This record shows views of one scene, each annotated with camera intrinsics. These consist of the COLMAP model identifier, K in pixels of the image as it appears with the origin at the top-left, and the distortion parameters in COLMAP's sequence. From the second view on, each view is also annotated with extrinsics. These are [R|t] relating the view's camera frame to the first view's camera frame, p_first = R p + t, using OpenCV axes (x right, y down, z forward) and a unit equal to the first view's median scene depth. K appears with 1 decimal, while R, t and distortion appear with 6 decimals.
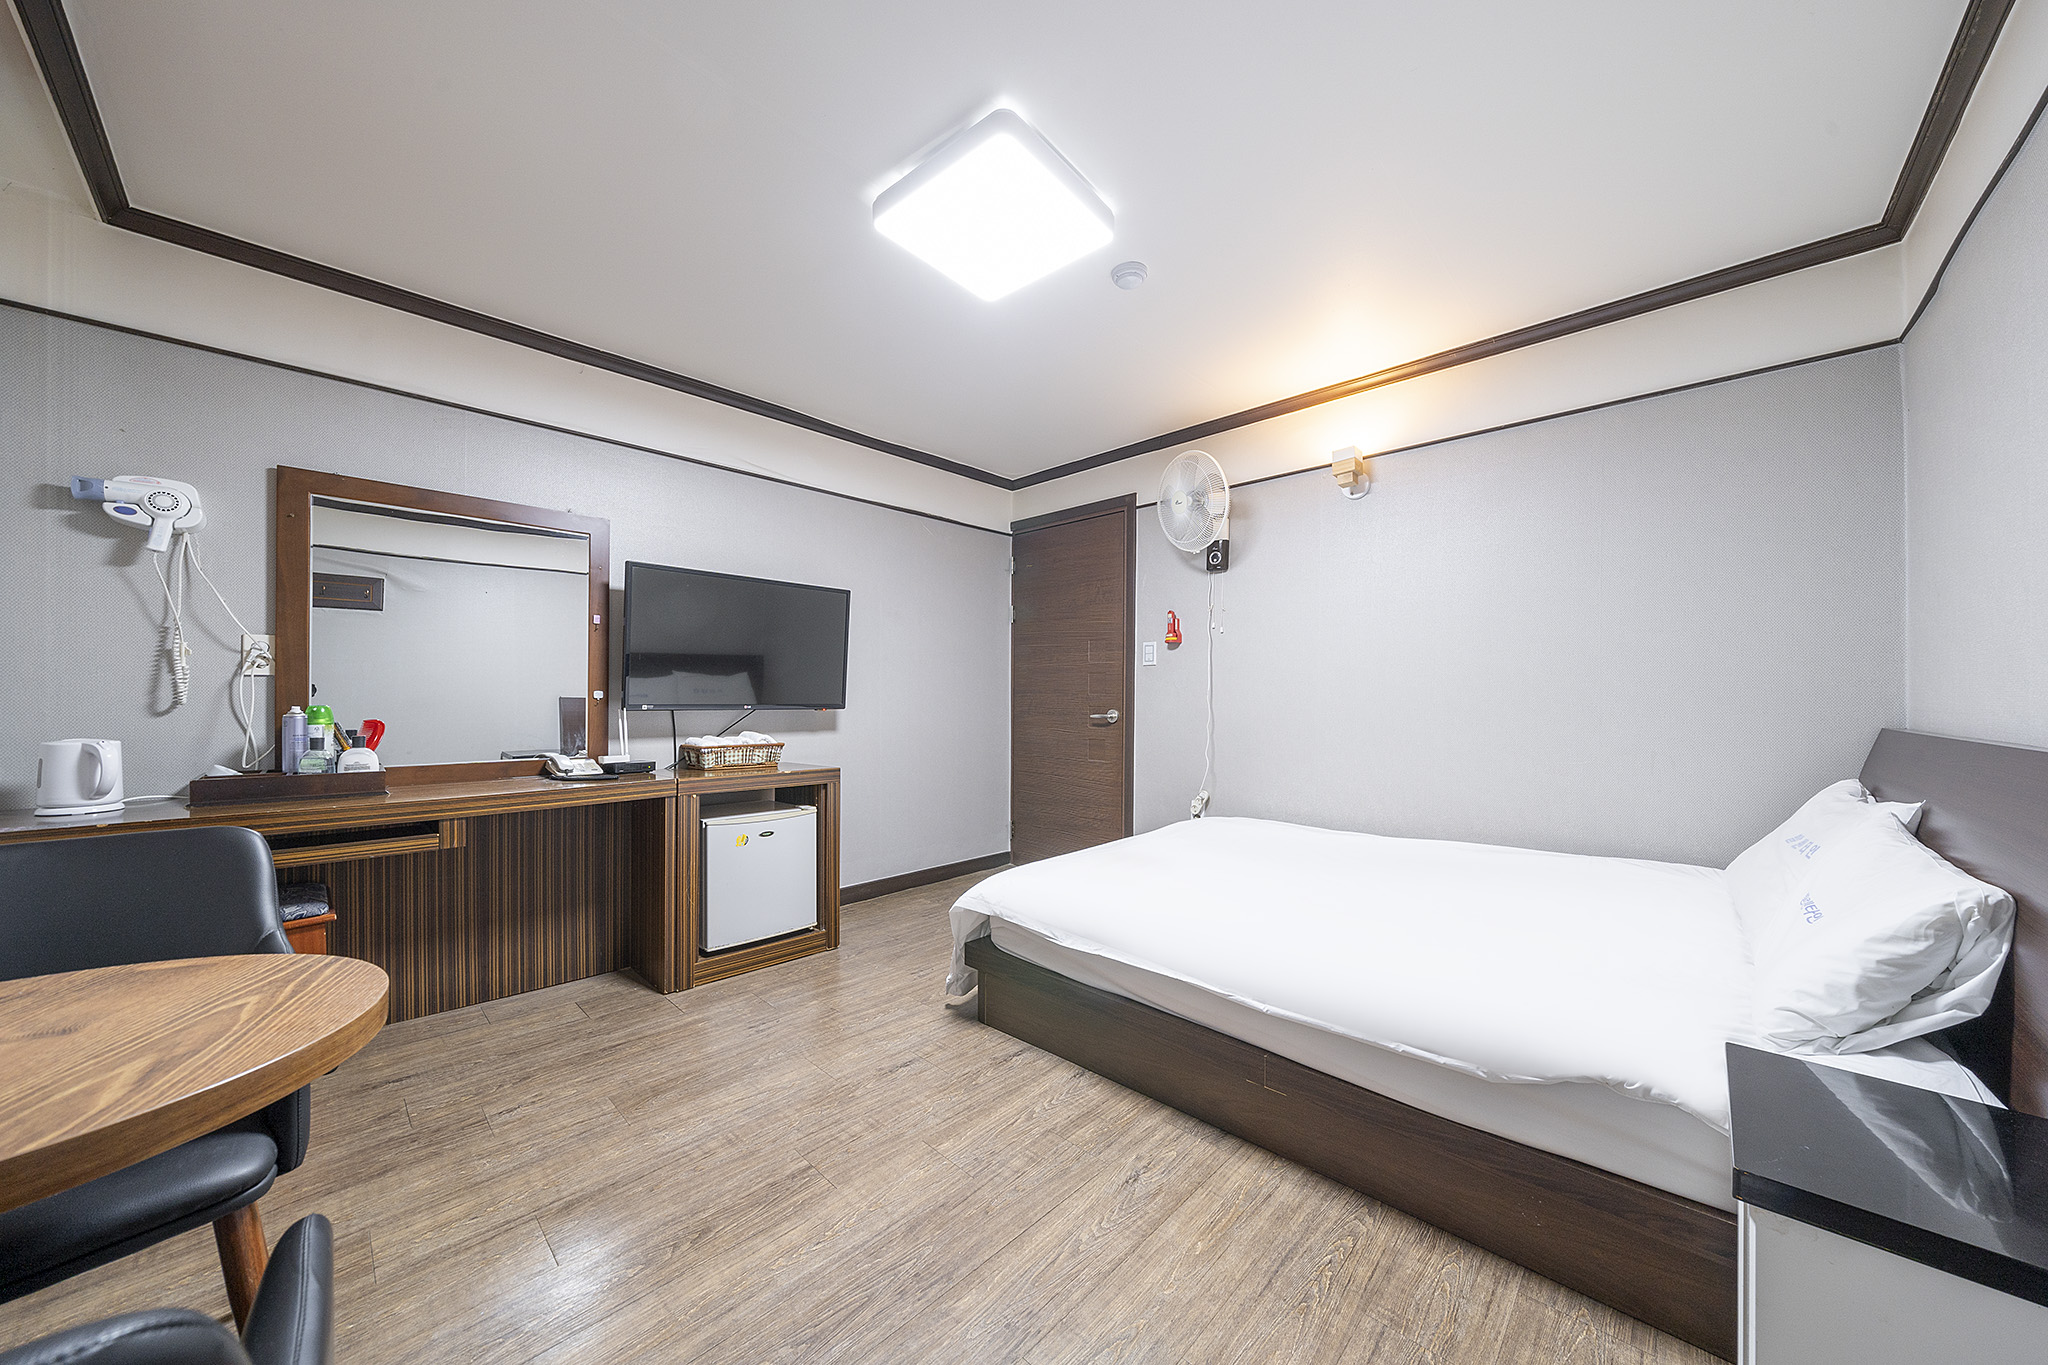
lens RADIAL K [[689.8, 0, 1024.0], [0, 689.8, 682.5], [0, 0, 1]] dist [-0.004245, 0.000082]
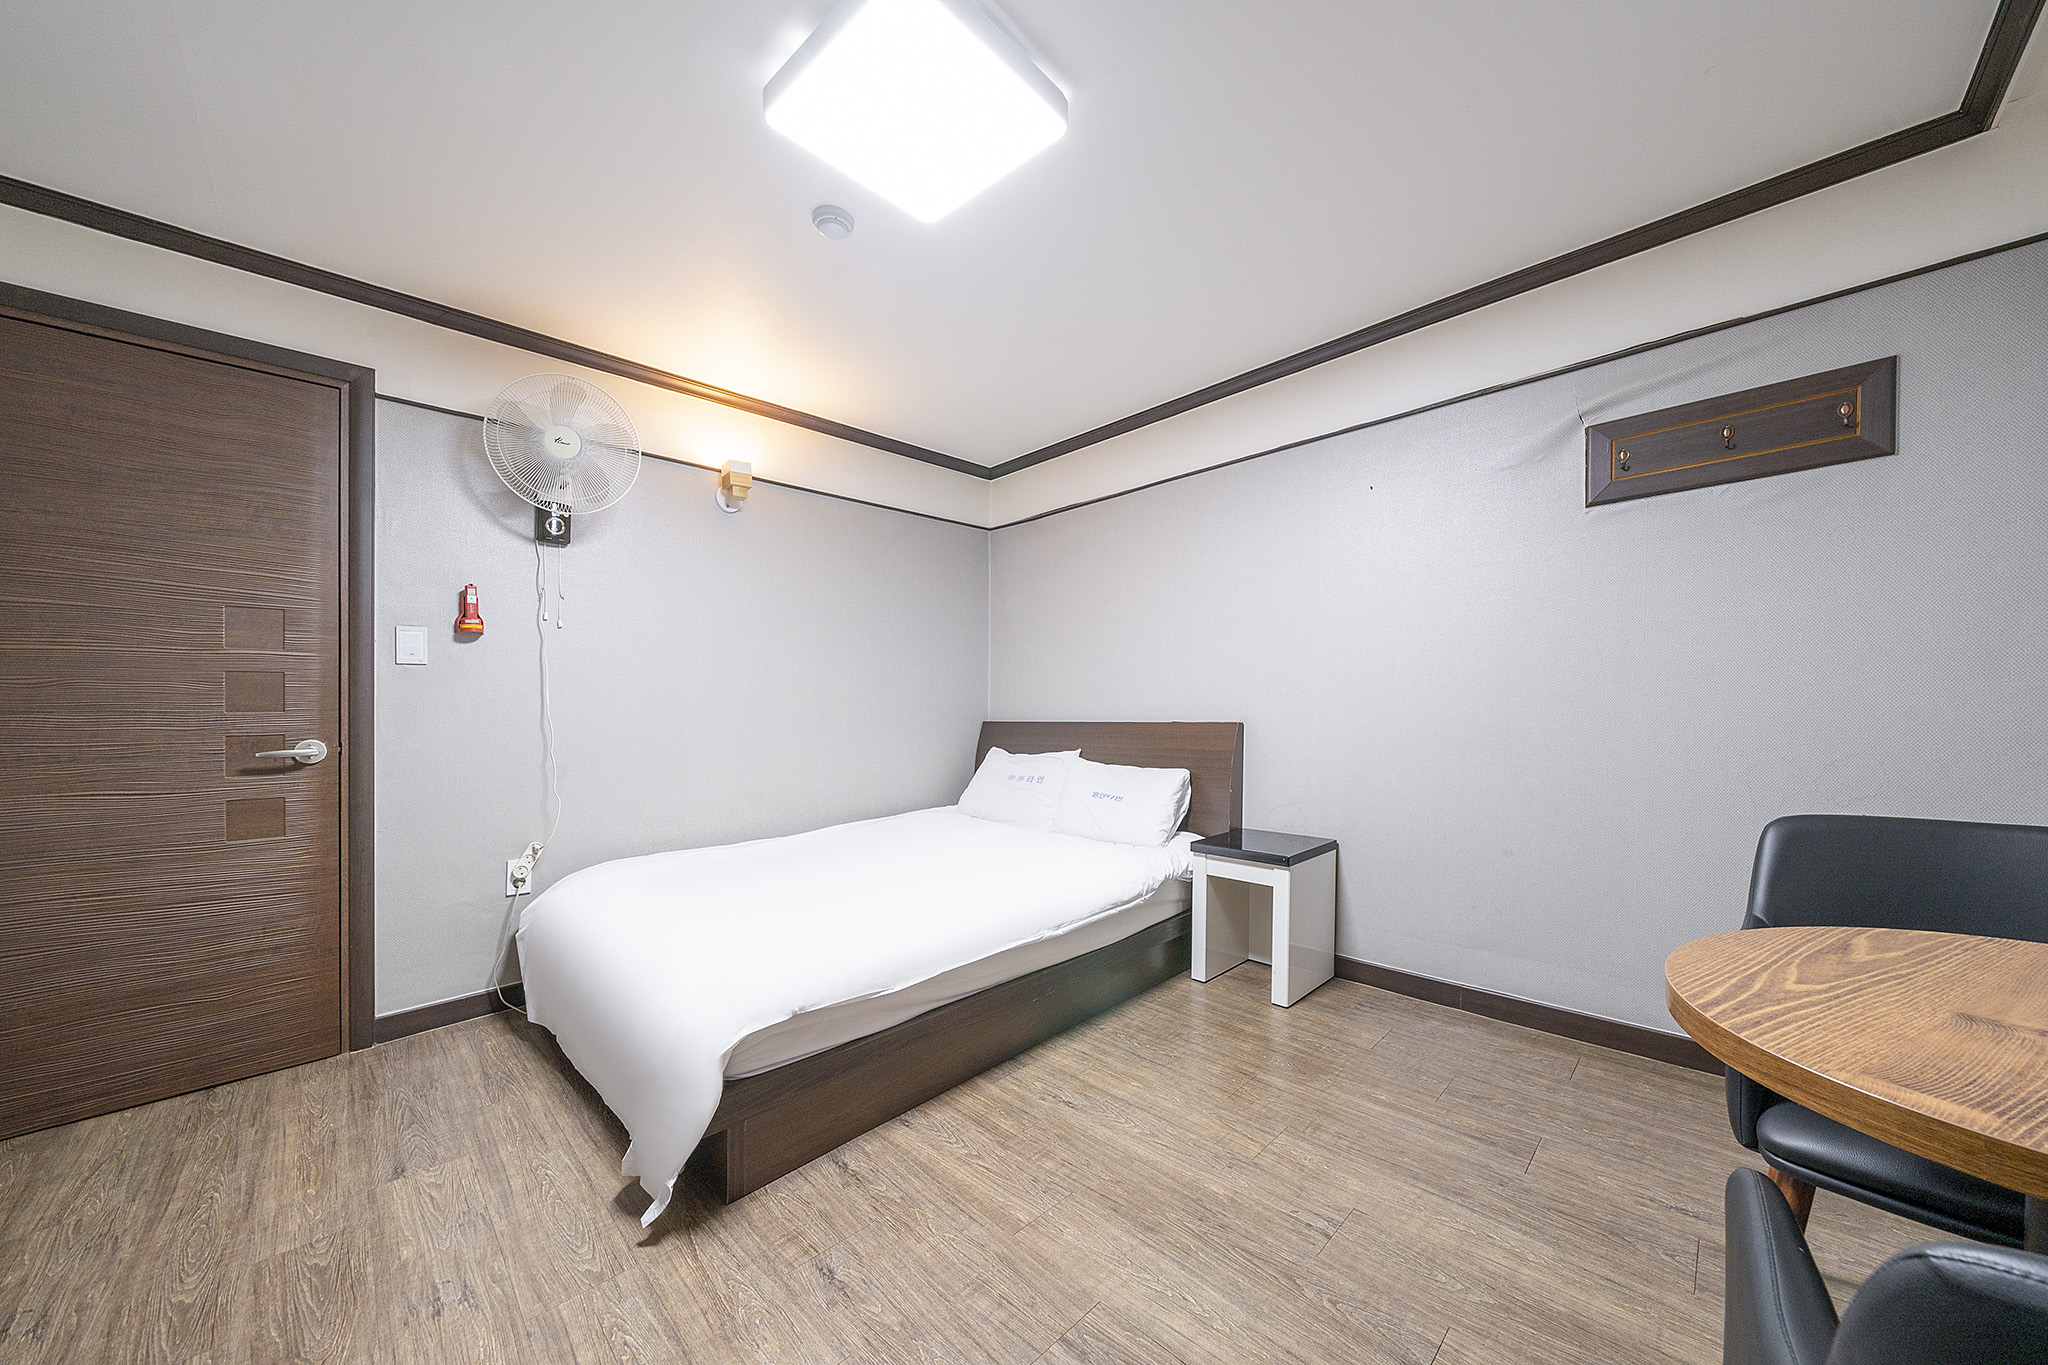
lens RADIAL K [[721.0, 0, 1030.8], [0, 721.0, 721.8], [0, 0, 1]] dist [-0.006722, 0.000057]
pose [[0.024847, -0.024810, 0.999383, -1.051613], [-0.003706, 0.999683, 0.024909, 0.020215], [-0.999684, -0.004323, 0.024747, 1.004462]]
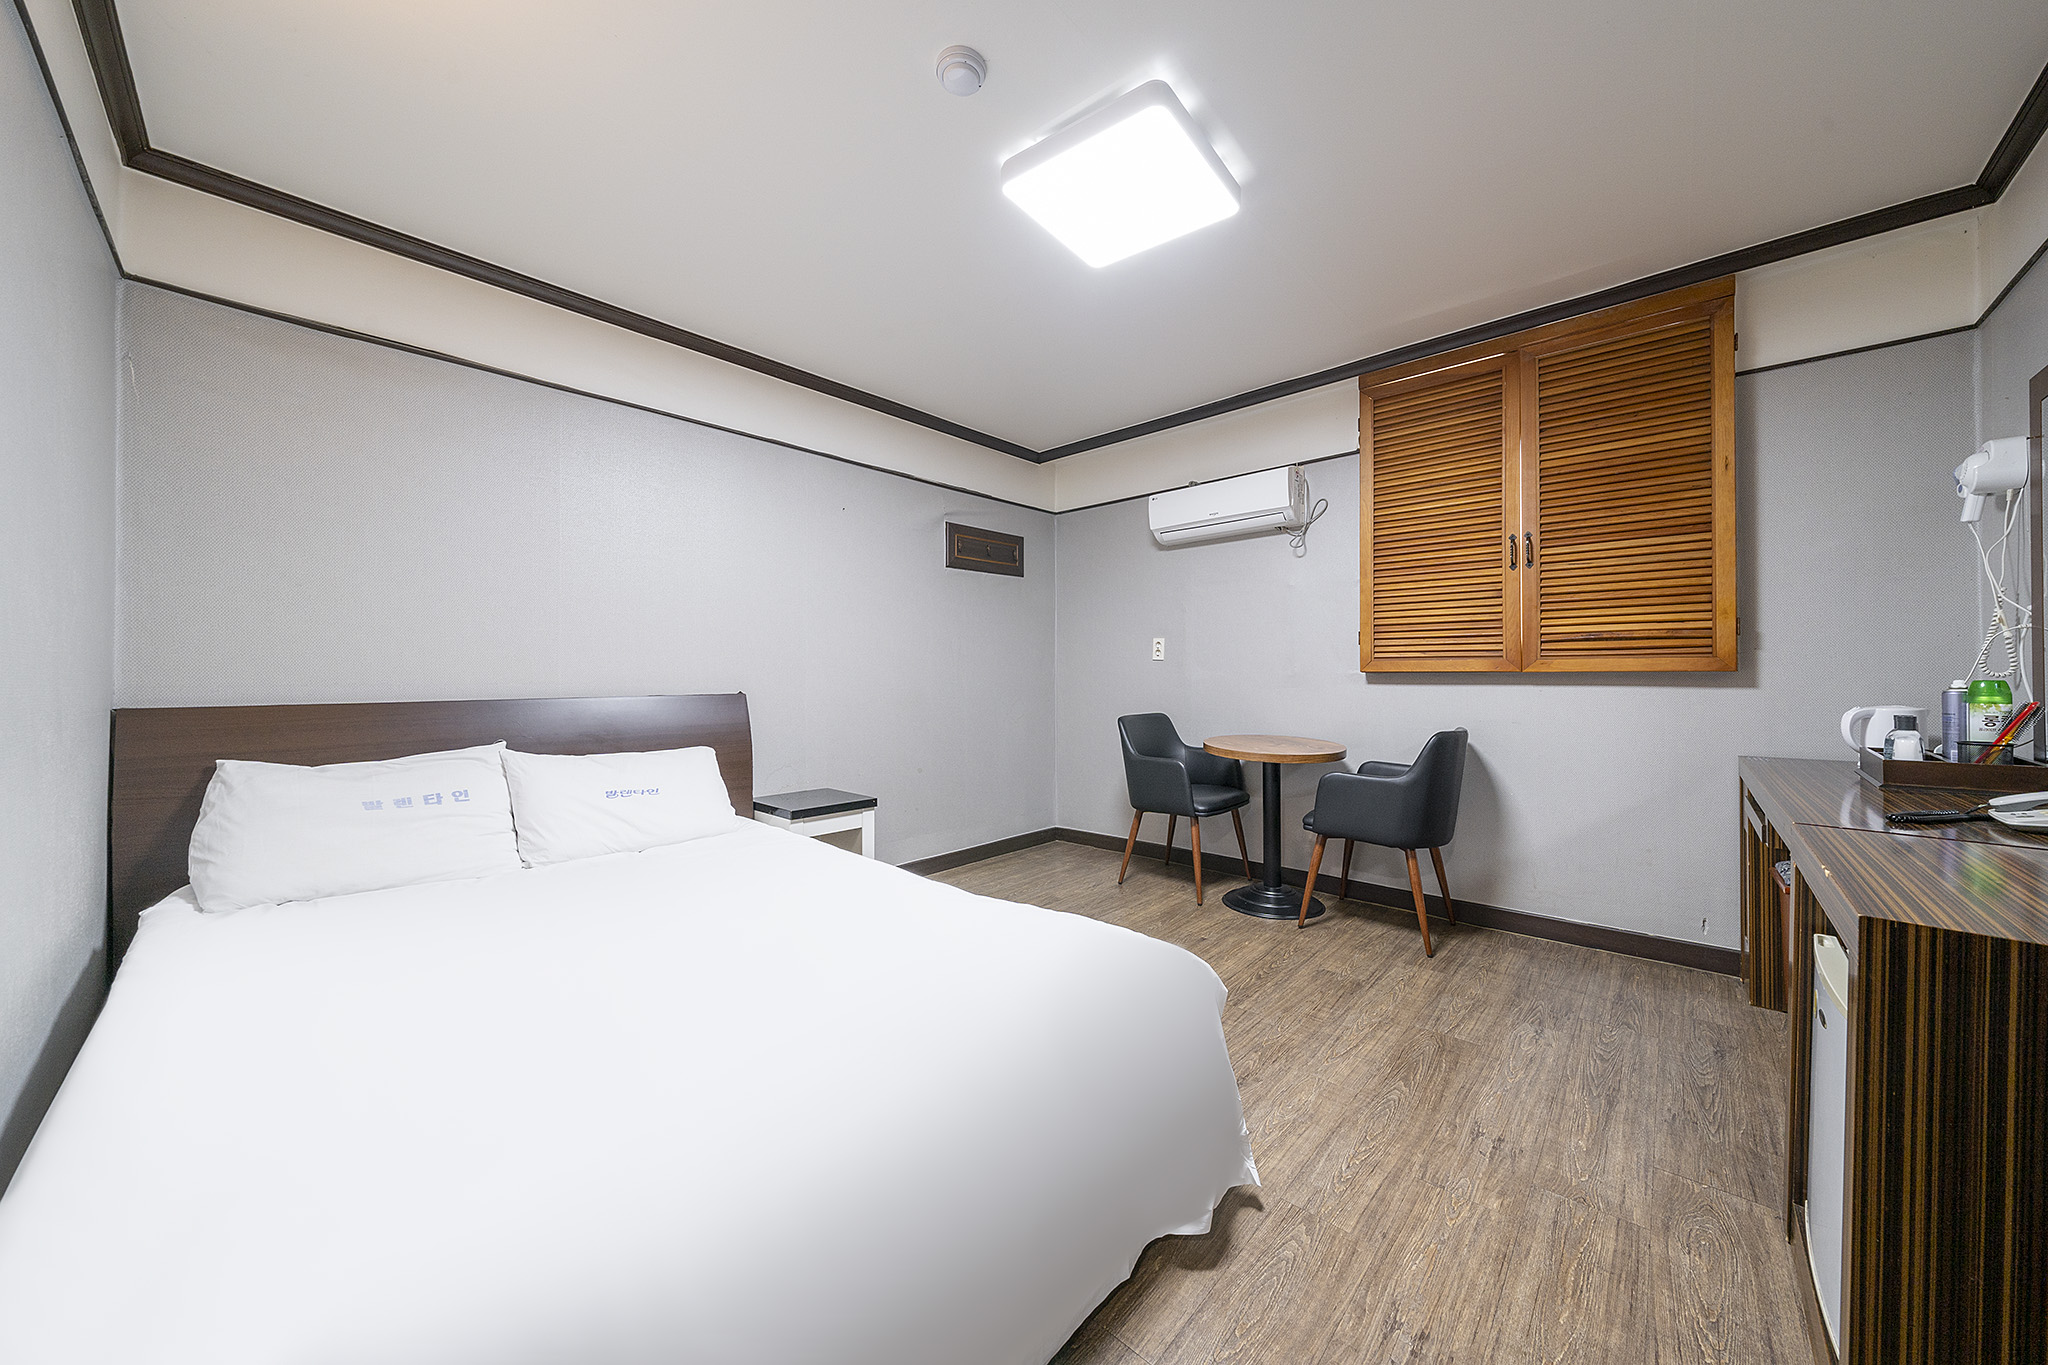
lens RADIAL K [[712.1, 0, 1032.0], [0, 712.1, 692.4], [0, 0, 1]] dist [0.000115, -0.000003]
pose [[-0.999434, 0.000990, -0.033632, 0.150454], [0.000842, 0.999990, 0.004403, 0.055759], [0.033636, 0.004372, -0.999425, 2.407013]]
